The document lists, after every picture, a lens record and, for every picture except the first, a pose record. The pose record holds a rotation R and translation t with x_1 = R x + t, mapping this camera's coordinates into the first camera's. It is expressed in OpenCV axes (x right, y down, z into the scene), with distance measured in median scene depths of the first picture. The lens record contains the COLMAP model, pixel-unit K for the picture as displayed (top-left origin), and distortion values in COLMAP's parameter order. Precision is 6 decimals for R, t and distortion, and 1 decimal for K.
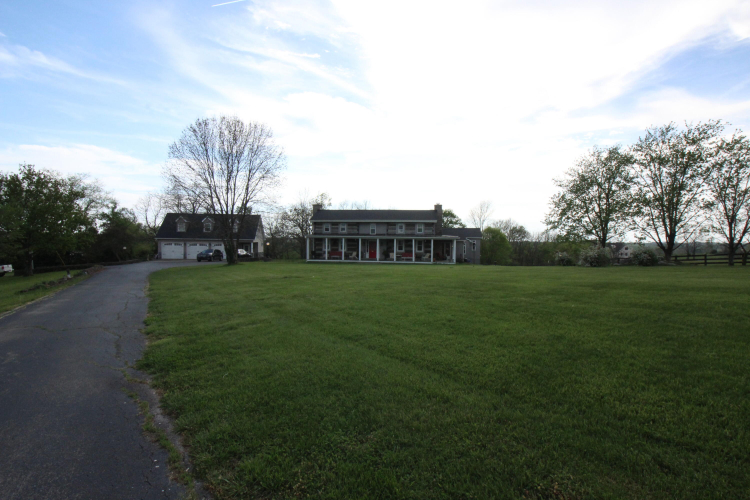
lens RADIAL K [[381.2, 0, 376.1], [0, 381.2, 249.0], [0, 0, 1]] dist [0.006069, 0.001390]
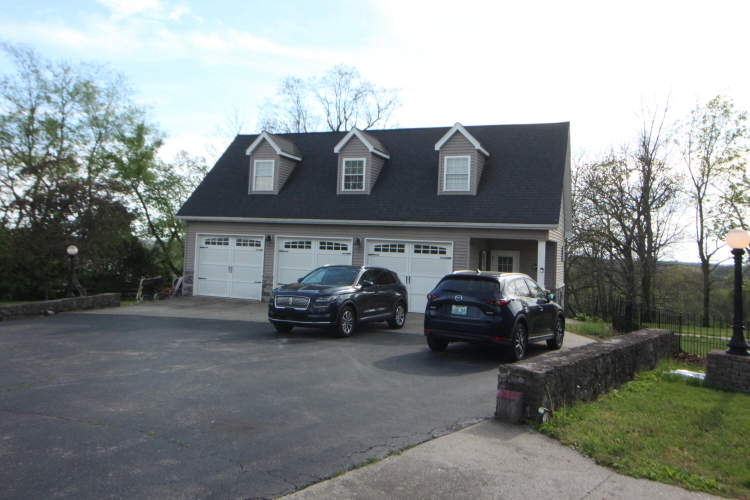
lens RADIAL K [[390.7, 0, 376.0], [0, 390.7, 250.4], [0, 0, 1]] dist [0.002335, 0.000135]
pose [[0.860119, 0.019893, -0.509705, -0.313496], [-0.035687, 0.999138, -0.021227, -0.004210], [0.508843, 0.036448, 0.860087, 0.818158]]
